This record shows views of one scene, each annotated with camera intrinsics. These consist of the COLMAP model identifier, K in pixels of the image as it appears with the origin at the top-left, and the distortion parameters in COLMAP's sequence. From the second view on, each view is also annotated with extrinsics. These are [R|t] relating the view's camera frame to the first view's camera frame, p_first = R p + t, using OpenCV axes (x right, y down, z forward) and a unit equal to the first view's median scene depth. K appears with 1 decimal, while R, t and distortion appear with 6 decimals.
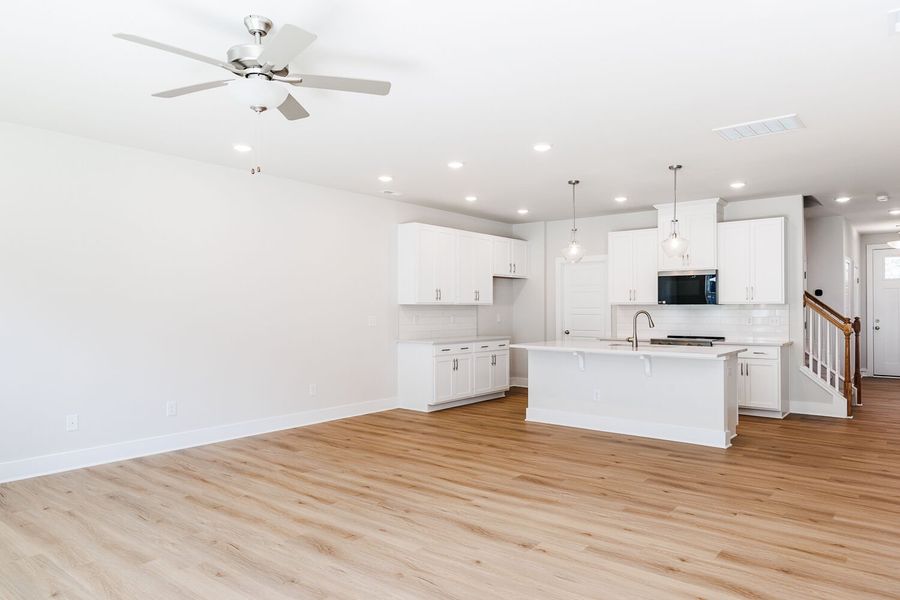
lens RADIAL K [[557.6, 0, 433.4], [0, 557.6, 303.4], [0, 0, 1]] dist [0.002375, 0.000364]
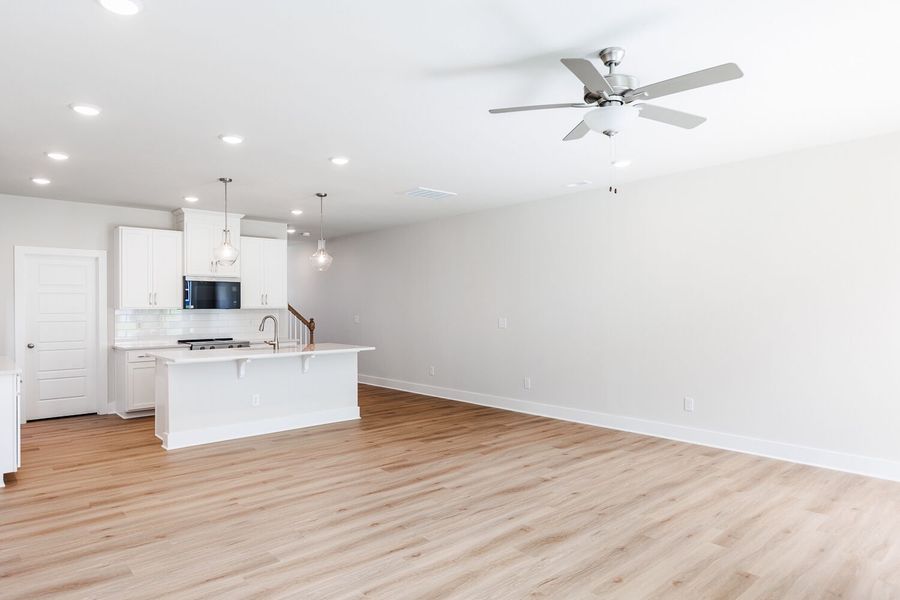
lens RADIAL K [[557.6, 0, 433.4], [0, 557.6, 303.4], [0, 0, 1]] dist [0.002375, 0.000364]
pose [[0.177393, 0.005359, 0.984125, -0.935299], [-0.002255, 0.999985, -0.005039, -0.007660], [-0.984137, -0.001325, 0.177403, 0.746140]]
